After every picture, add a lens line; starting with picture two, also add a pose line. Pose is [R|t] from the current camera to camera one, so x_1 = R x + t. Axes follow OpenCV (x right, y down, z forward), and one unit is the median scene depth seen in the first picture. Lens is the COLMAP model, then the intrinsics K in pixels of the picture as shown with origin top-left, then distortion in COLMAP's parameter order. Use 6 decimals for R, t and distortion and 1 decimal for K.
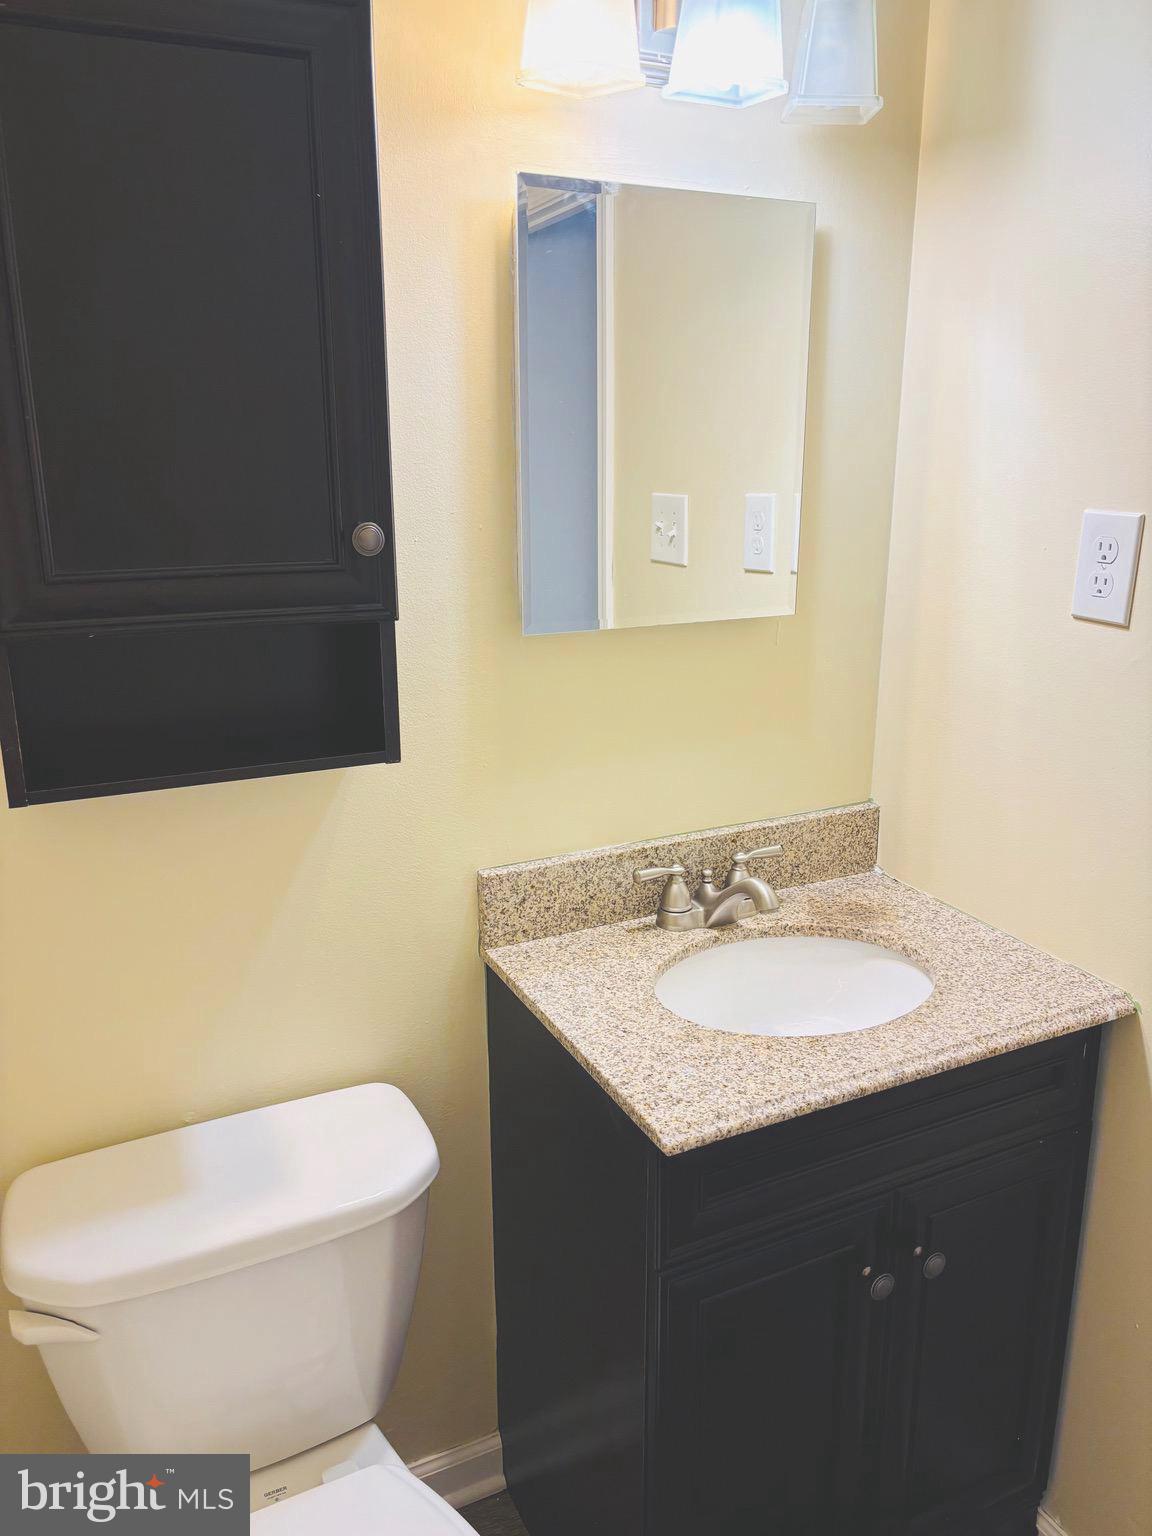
lens RADIAL K [[1167.3, 0, 576.2], [0, 1167.3, 769.8], [0, 0, 1]] dist [0.052135, -0.056292]
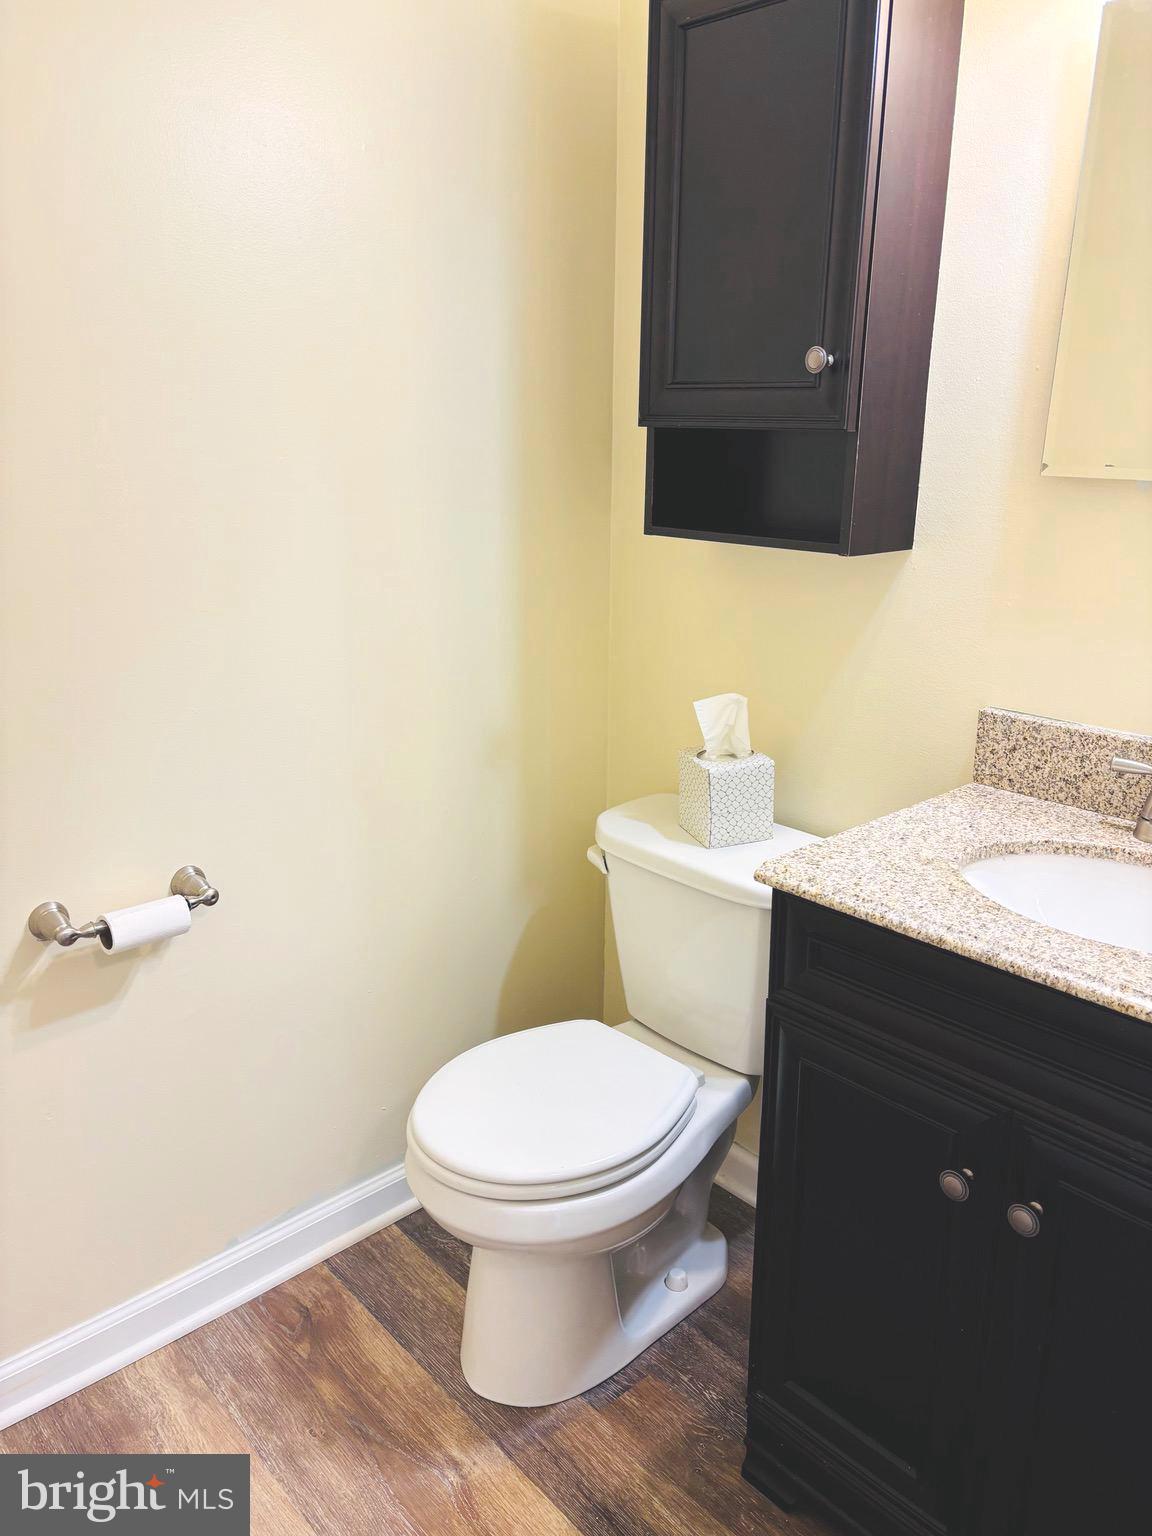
lens RADIAL K [[1167.3, 0, 579.0], [0, 1167.3, 762.2], [0, 0, 1]] dist [0.052135, -0.056292]
pose [[0.273555, 0.273169, -0.922250, 0.797699], [-0.275047, 0.941002, 0.197140, 0.024560], [0.921692, 0.199733, 0.332551, 0.307958]]
